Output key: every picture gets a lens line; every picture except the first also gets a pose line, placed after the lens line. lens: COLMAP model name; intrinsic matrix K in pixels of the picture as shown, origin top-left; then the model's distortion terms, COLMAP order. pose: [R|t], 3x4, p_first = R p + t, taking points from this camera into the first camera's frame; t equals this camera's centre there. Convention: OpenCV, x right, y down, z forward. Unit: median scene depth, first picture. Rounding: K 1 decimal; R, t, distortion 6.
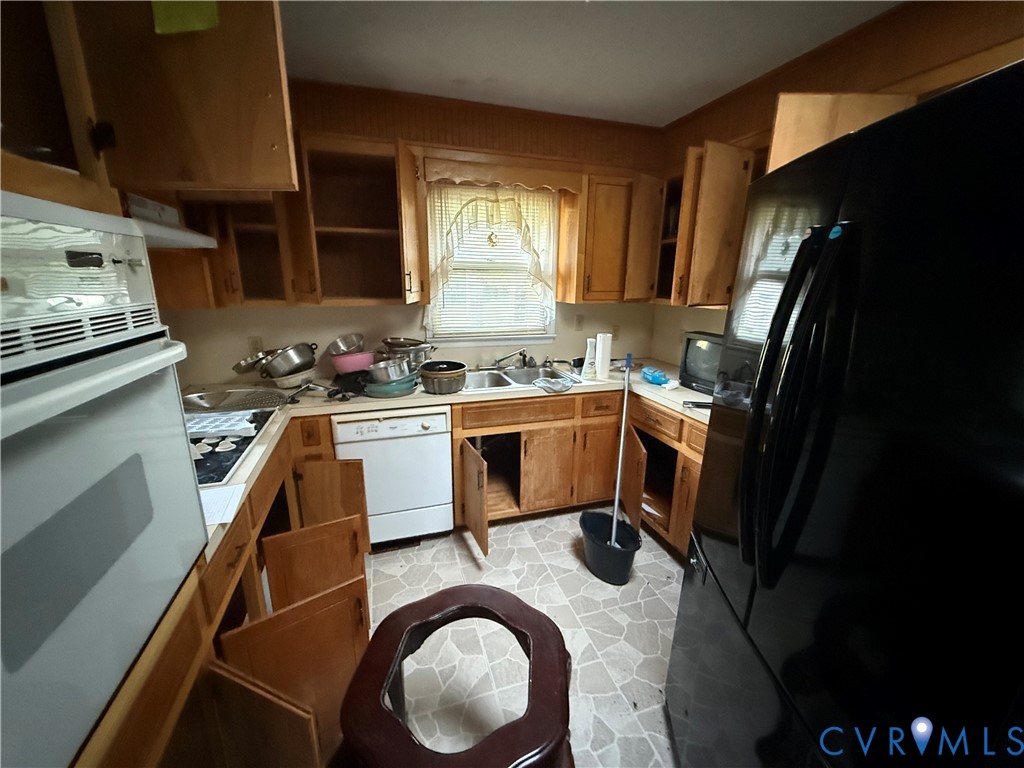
lens RADIAL K [[406.0, 0, 509.9], [0, 406.0, 383.5], [0, 0, 1]] dist [-0.008835, 0.000064]
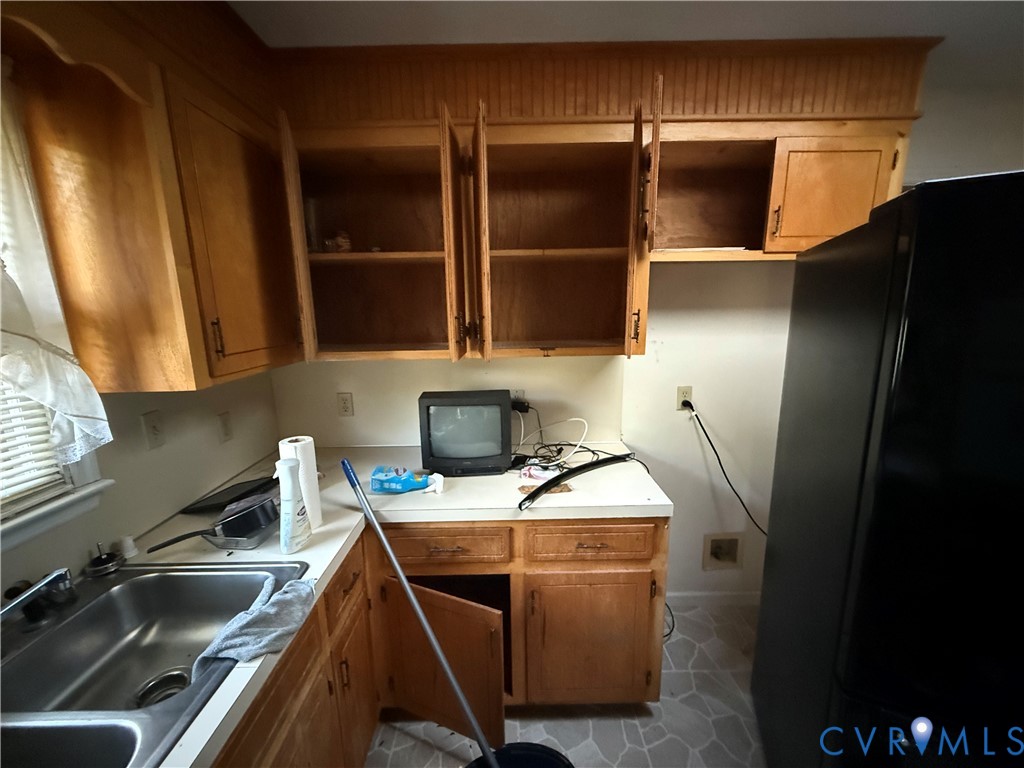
lens RADIAL K [[406.0, 0, 514.7], [0, 406.0, 384.8], [0, 0, 1]] dist [-0.008835, 0.000064]
pose [[0.291646, -0.194541, 0.936534, -0.131616], [0.250144, 0.960539, 0.121630, -0.194408], [-0.923239, 0.198795, 0.328800, 0.665146]]
